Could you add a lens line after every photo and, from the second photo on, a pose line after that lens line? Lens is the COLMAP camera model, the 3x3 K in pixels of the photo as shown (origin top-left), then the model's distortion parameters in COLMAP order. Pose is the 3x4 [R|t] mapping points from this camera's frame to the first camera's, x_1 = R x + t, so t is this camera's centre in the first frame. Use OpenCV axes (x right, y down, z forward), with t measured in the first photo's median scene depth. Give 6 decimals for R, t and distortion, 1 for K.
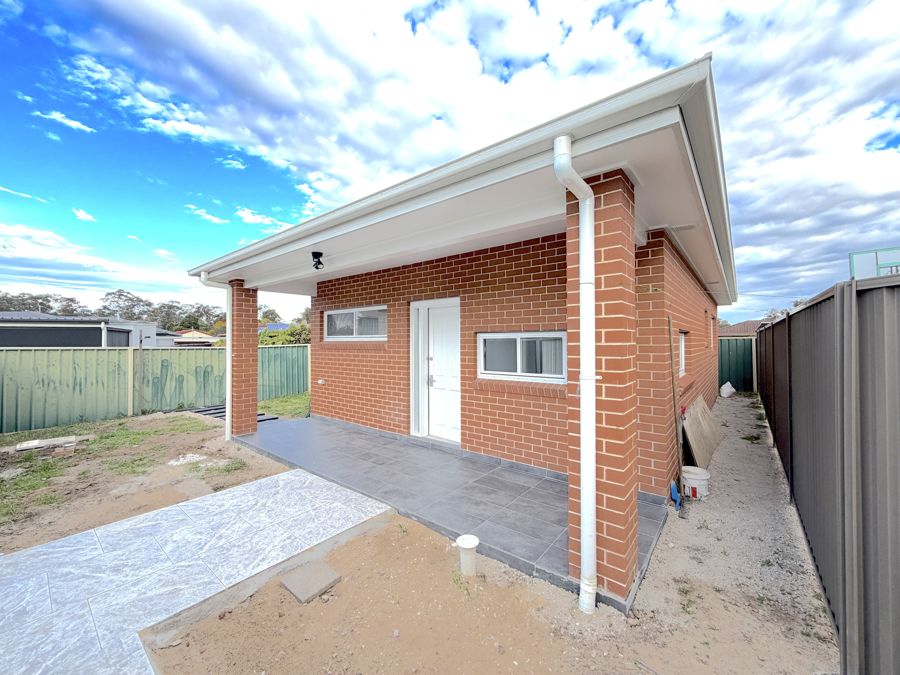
lens RADIAL K [[355.2, 0, 446.8], [0, 355.2, 337.4], [0, 0, 1]] dist [-0.000140, 0.000261]
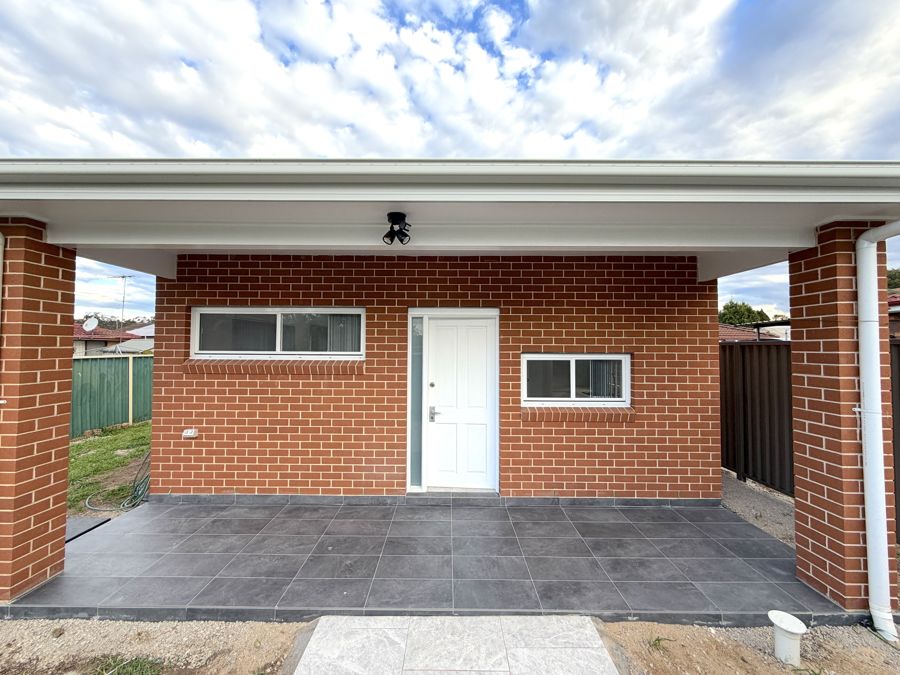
lens RADIAL K [[355.2, 0, 446.8], [0, 355.2, 337.4], [0, 0, 1]] dist [-0.000140, 0.000261]
pose [[0.776141, 0.032958, 0.629698, -0.561014], [-0.016330, 0.999349, -0.032178, -0.019035], [-0.630348, 0.014692, 0.776173, 0.441045]]
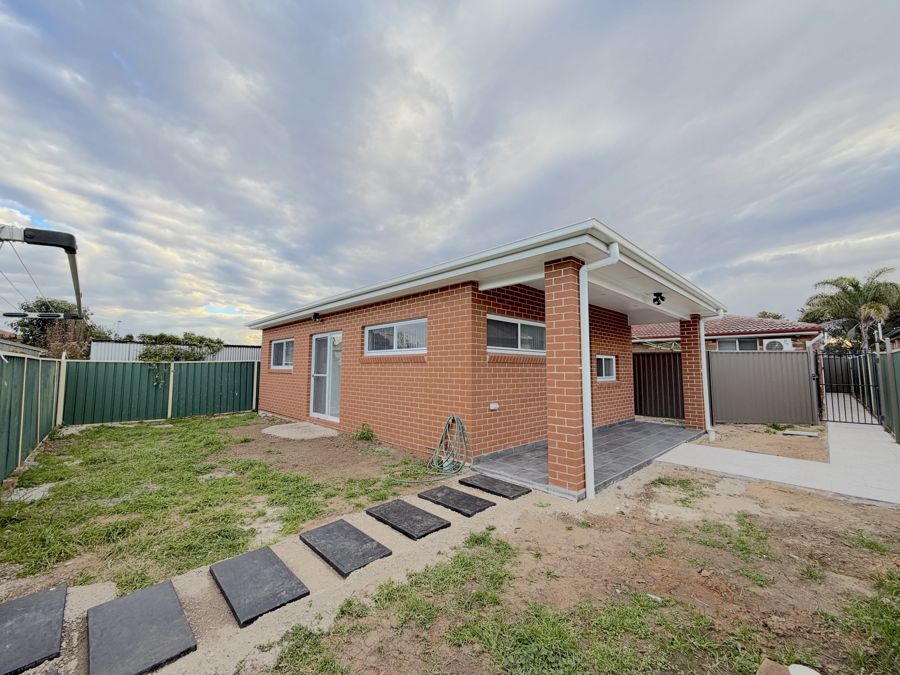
lens RADIAL K [[355.2, 0, 446.8], [0, 355.2, 337.4], [0, 0, 1]] dist [-0.000140, 0.000261]
pose [[0.121743, 0.098973, 0.987615, -1.563661], [-0.012568, 0.995090, -0.098173, 0.076811], [-0.992482, -0.000460, 0.122389, 1.403320]]
